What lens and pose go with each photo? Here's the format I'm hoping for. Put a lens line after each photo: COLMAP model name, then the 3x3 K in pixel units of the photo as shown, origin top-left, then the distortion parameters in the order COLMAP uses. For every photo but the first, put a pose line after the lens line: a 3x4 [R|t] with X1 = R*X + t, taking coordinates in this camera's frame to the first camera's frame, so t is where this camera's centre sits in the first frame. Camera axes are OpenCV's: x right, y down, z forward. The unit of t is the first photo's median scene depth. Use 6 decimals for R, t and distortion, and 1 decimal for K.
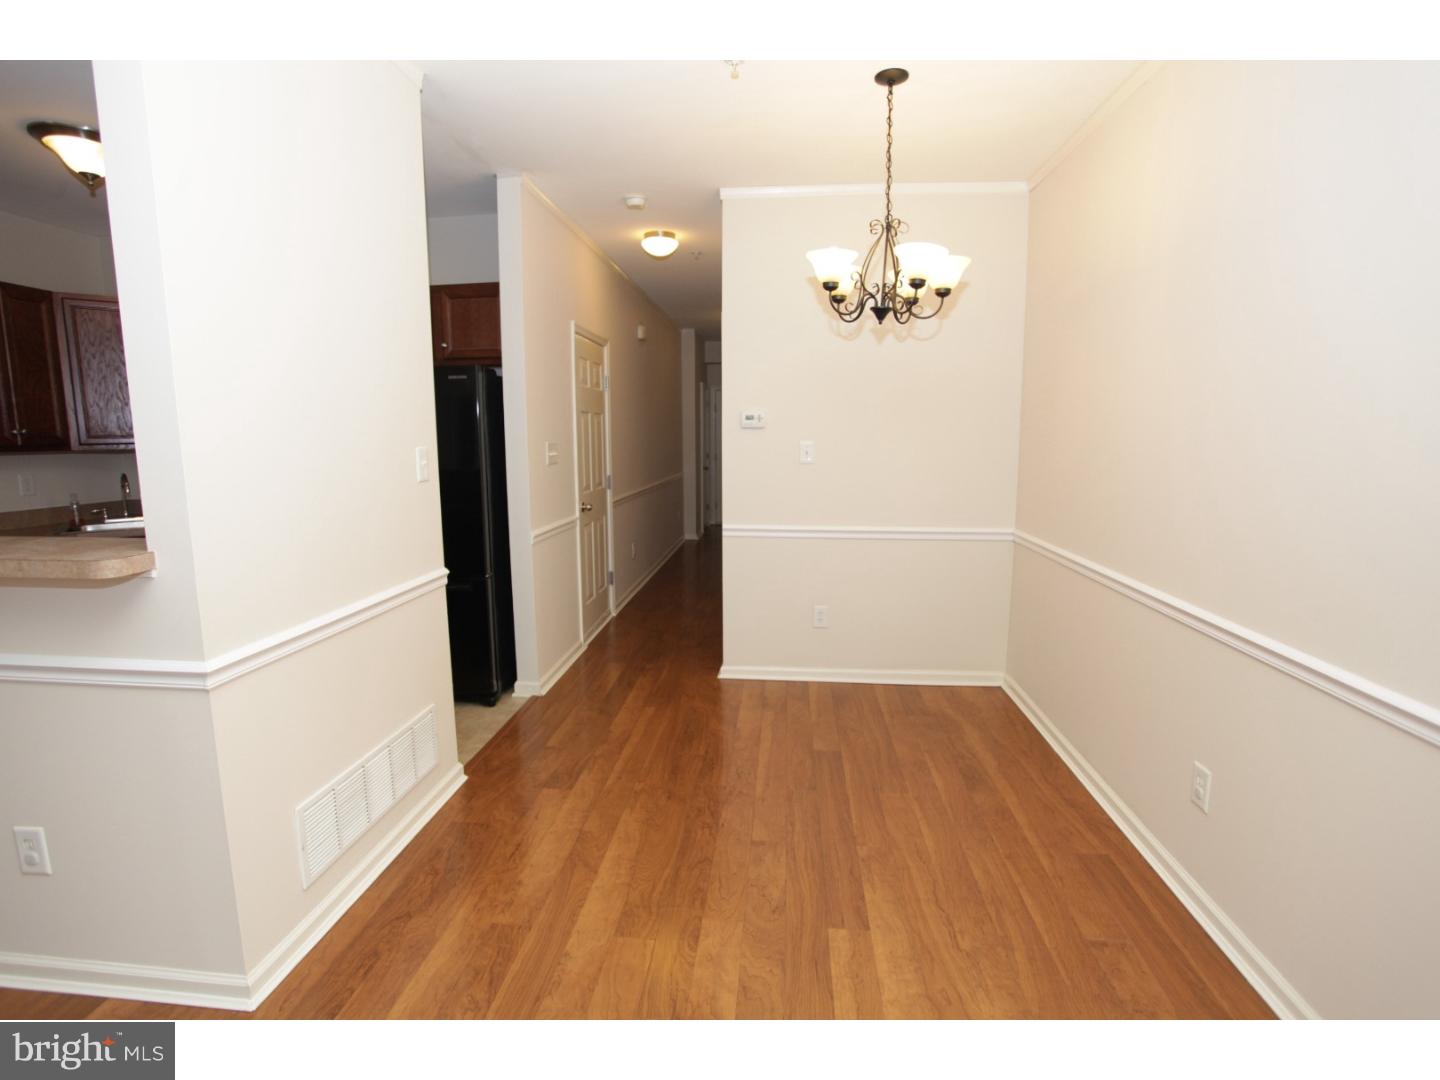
lens RADIAL K [[722.9, 0, 712.0], [0, 722.9, 533.8], [0, 0, 1]] dist [-0.082983, 0.036975]
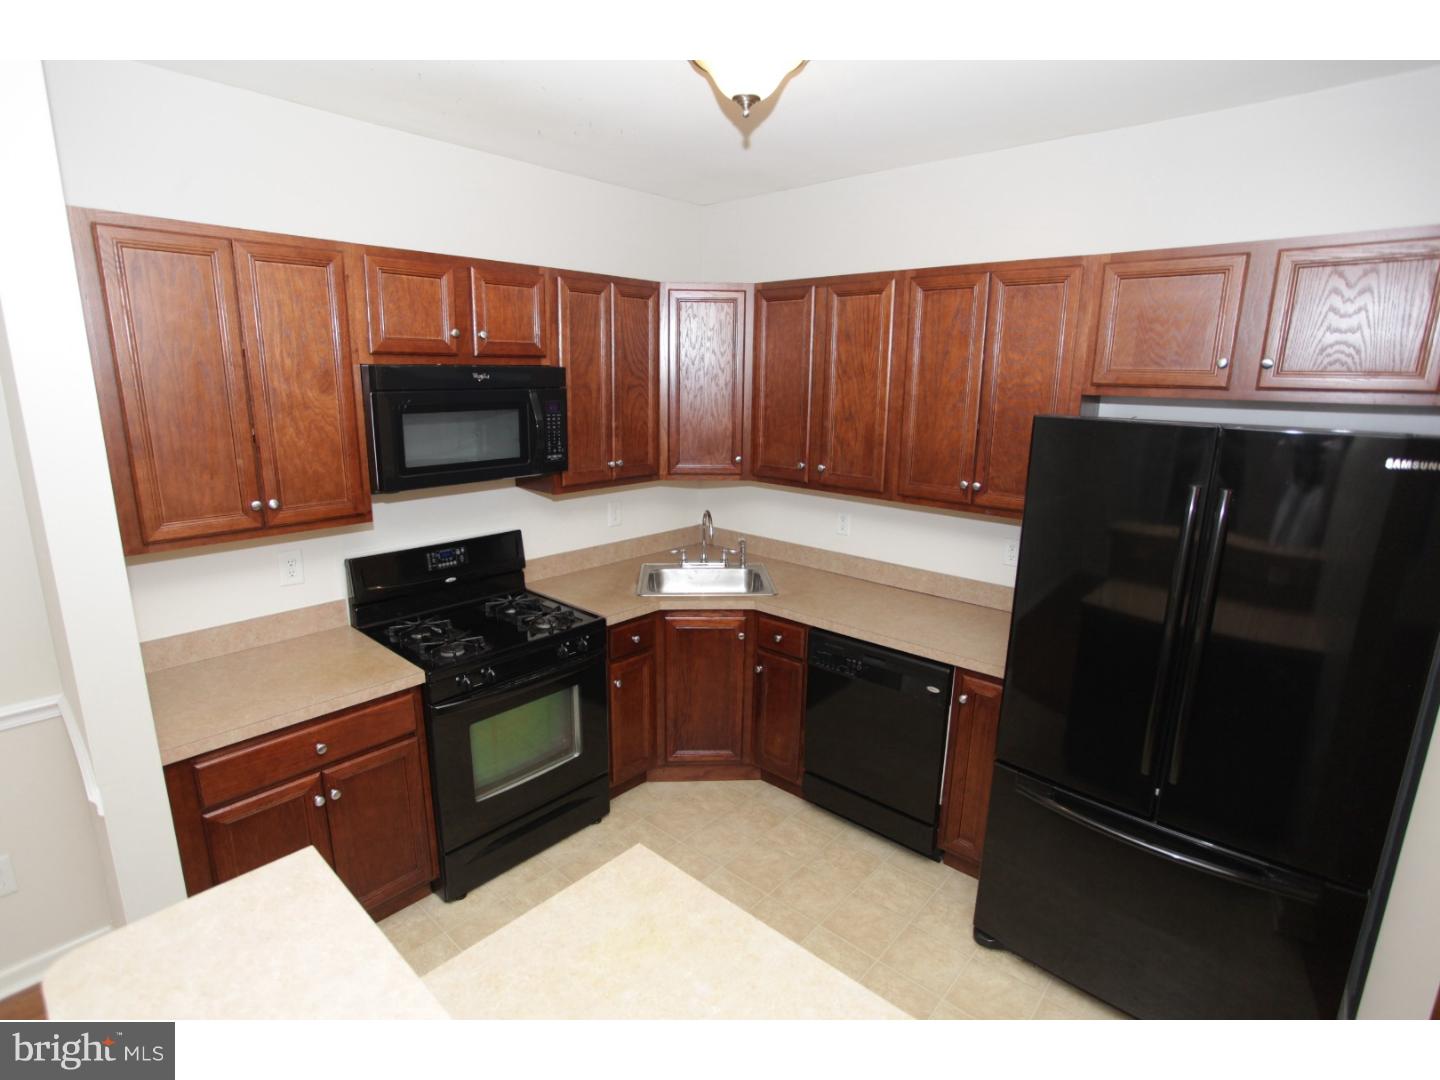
lens RADIAL K [[703.6, 0, 702.9], [0, 703.6, 529.2], [0, 0, 1]] dist [-0.076232, 0.033082]
pose [[0.807434, 0.139847, -0.573143, -0.416803], [-0.096056, 0.989698, 0.106163, -0.159421], [0.582086, -0.030666, 0.812549, 0.368561]]
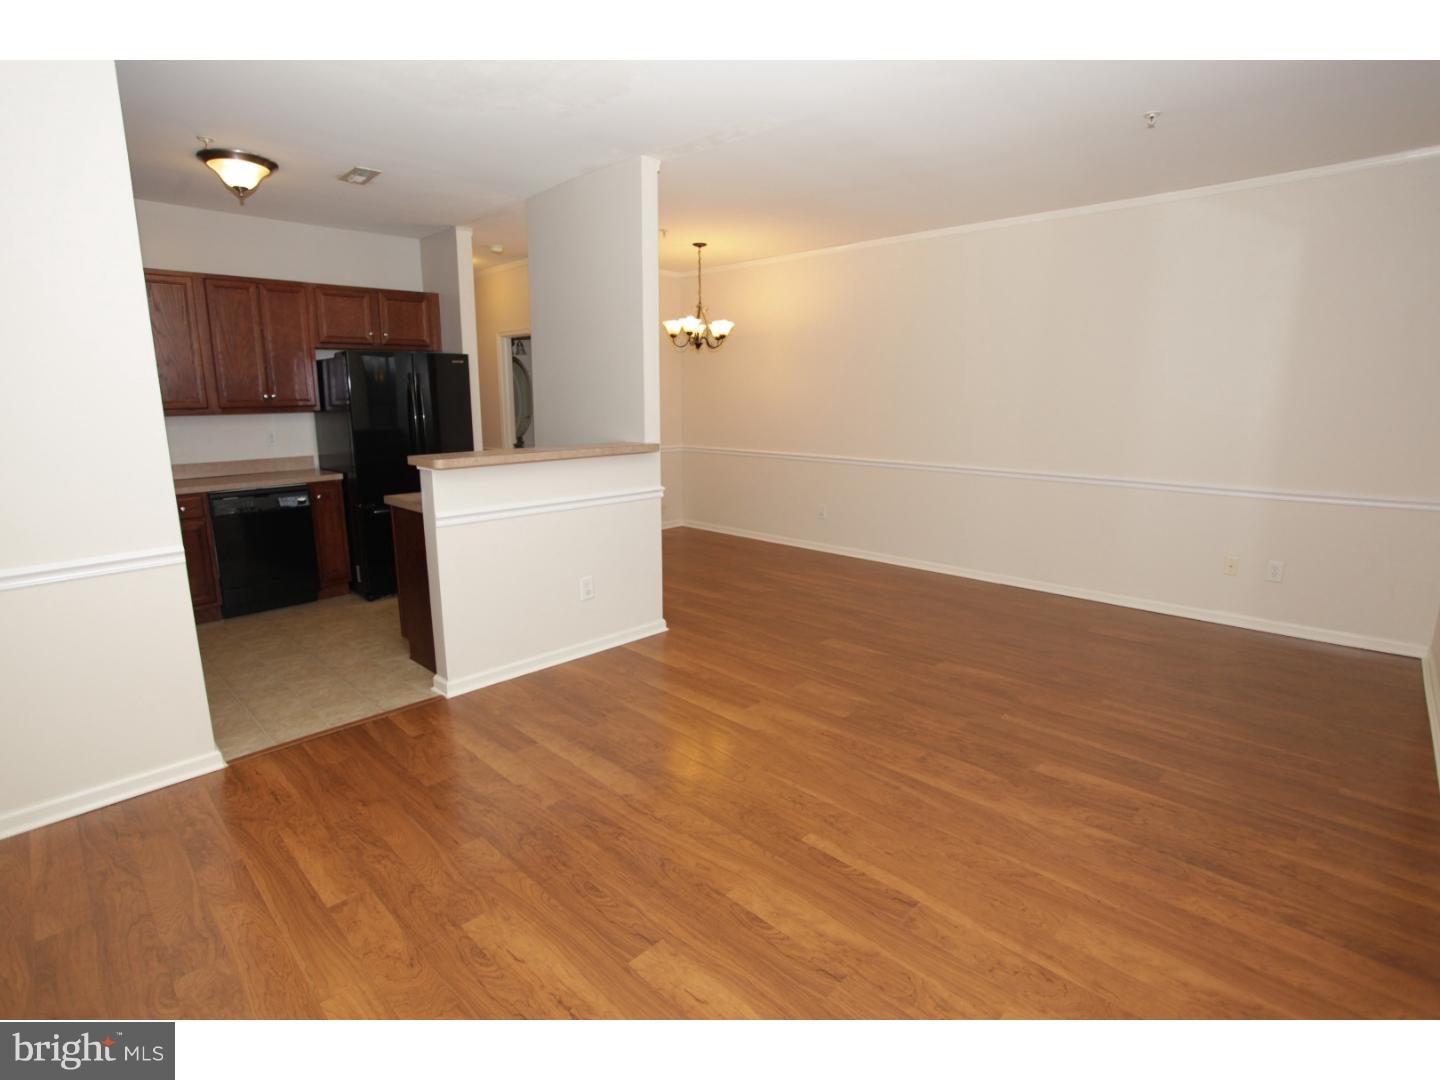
lens RADIAL K [[722.9, 0, 712.0], [0, 722.9, 533.8], [0, 0, 1]] dist [-0.082983, 0.036975]
pose [[0.623551, -0.147968, 0.767652, -1.078769], [0.112209, 0.988698, 0.099429, 0.045989], [-0.773688, 0.024138, 0.633107, -0.317880]]
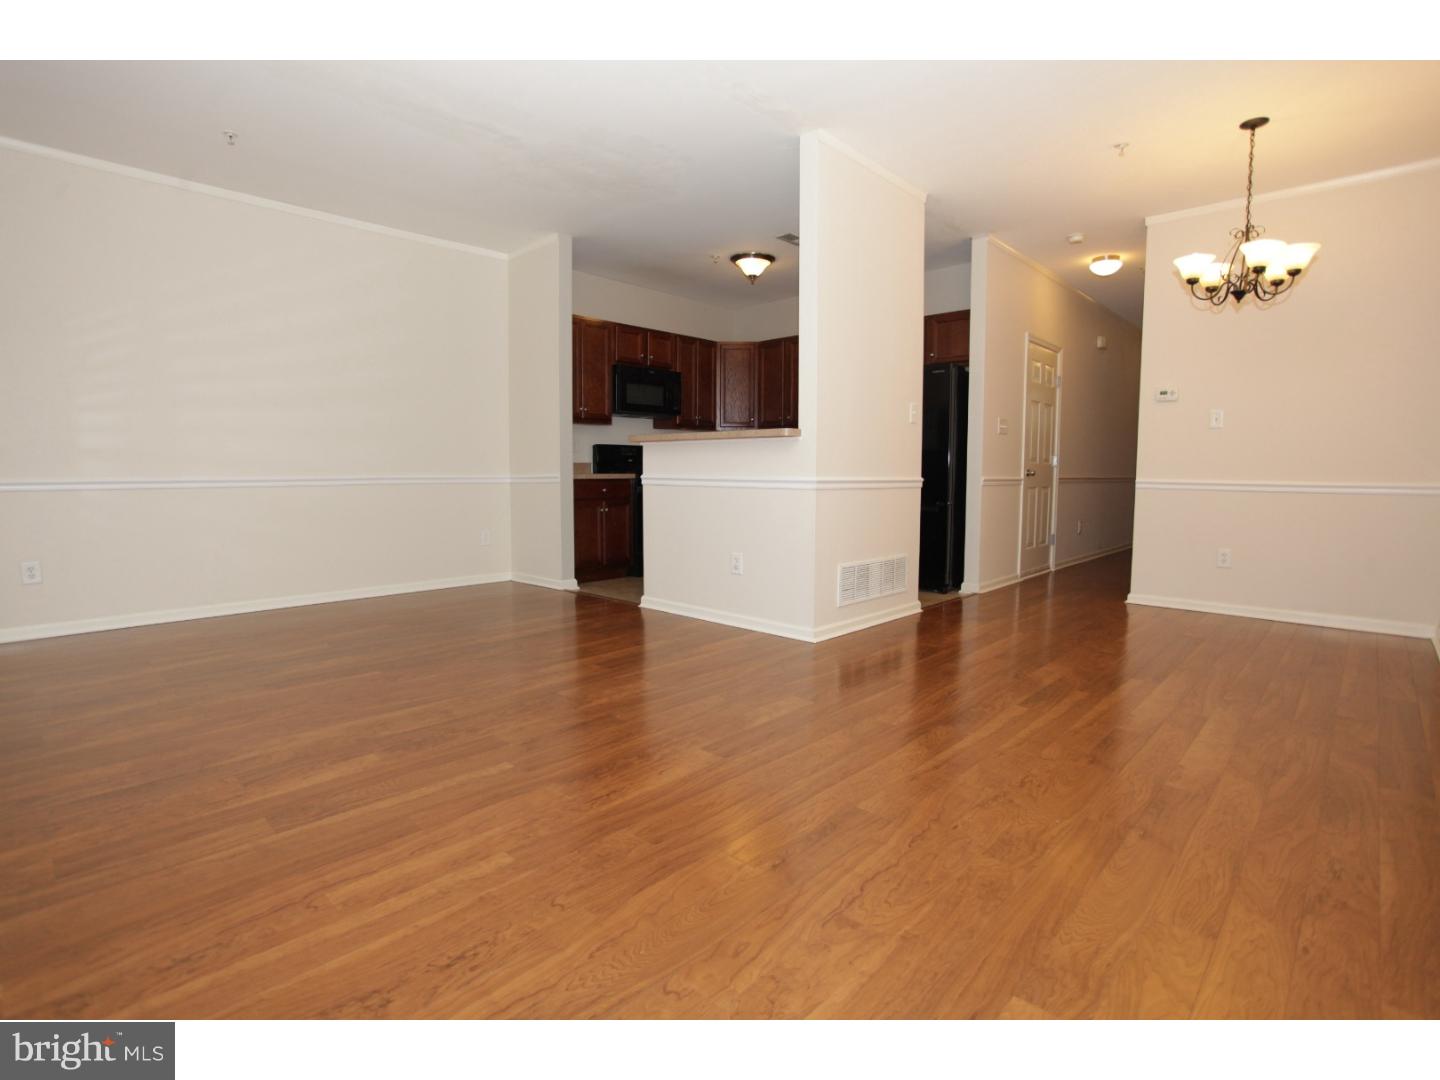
lens RADIAL K [[703.6, 0, 702.9], [0, 703.6, 529.2], [0, 0, 1]] dist [-0.076232, 0.033082]
pose [[0.782852, 0.060896, -0.619221, 0.174772], [-0.092447, 0.995537, -0.018973, 0.173455], [0.615302, 0.072098, 0.784987, -0.417964]]
